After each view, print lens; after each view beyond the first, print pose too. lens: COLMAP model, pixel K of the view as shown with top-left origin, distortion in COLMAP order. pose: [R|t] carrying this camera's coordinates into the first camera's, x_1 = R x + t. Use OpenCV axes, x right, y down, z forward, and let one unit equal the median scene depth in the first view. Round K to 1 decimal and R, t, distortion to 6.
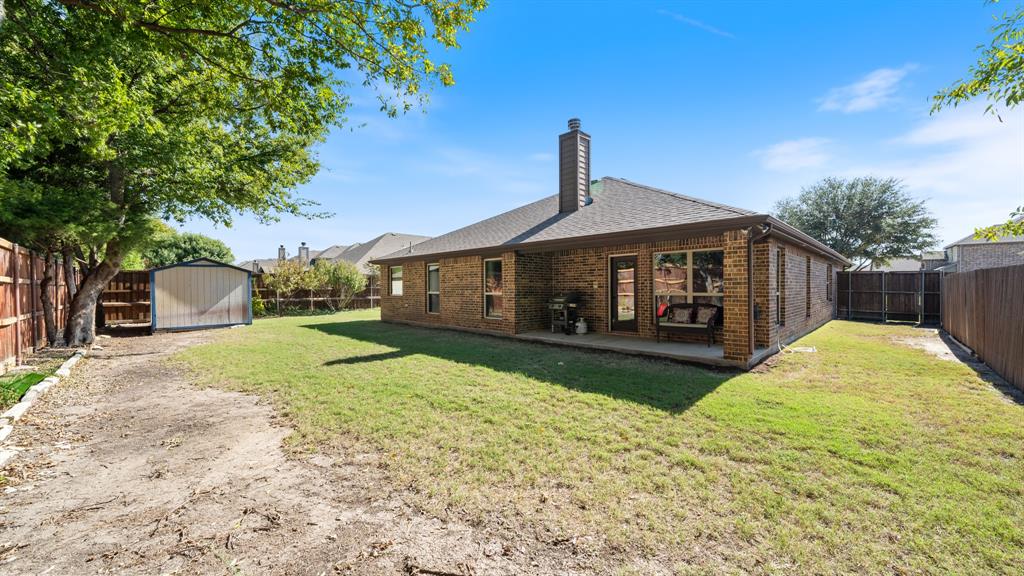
lens RADIAL K [[405.4, 0, 512.0], [0, 405.4, 288.0], [0, 0, 1]] dist [0.000185, -0.000011]
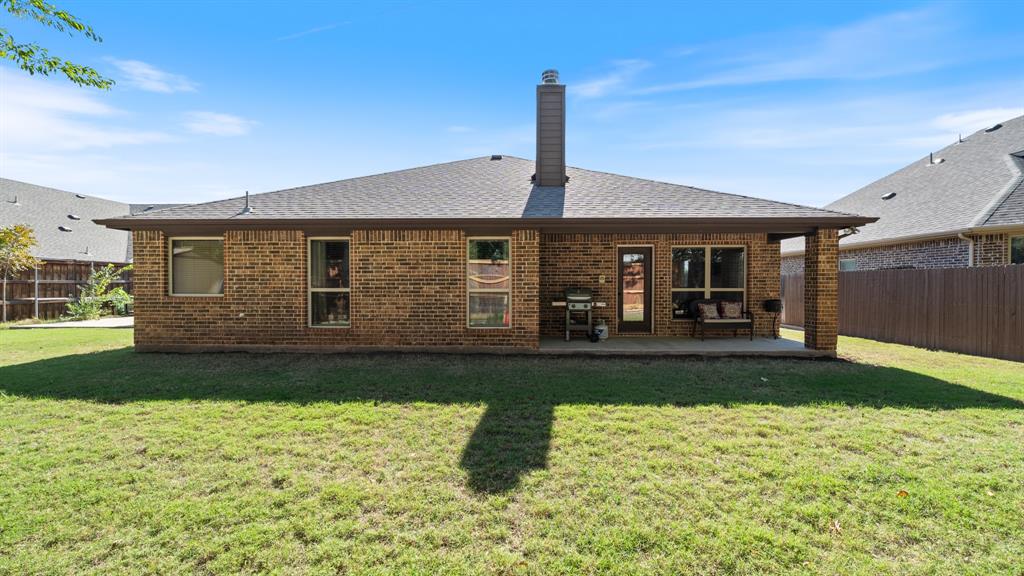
lens RADIAL K [[384.0, 0, 510.4], [0, 384.0, 292.5], [0, 0, 1]] dist [-0.004286, -0.000101]
pose [[0.705170, -0.009241, 0.708978, -0.481525], [-0.003878, 0.999850, 0.016889, 0.007202], [-0.709028, -0.014659, 0.705028, 0.560928]]
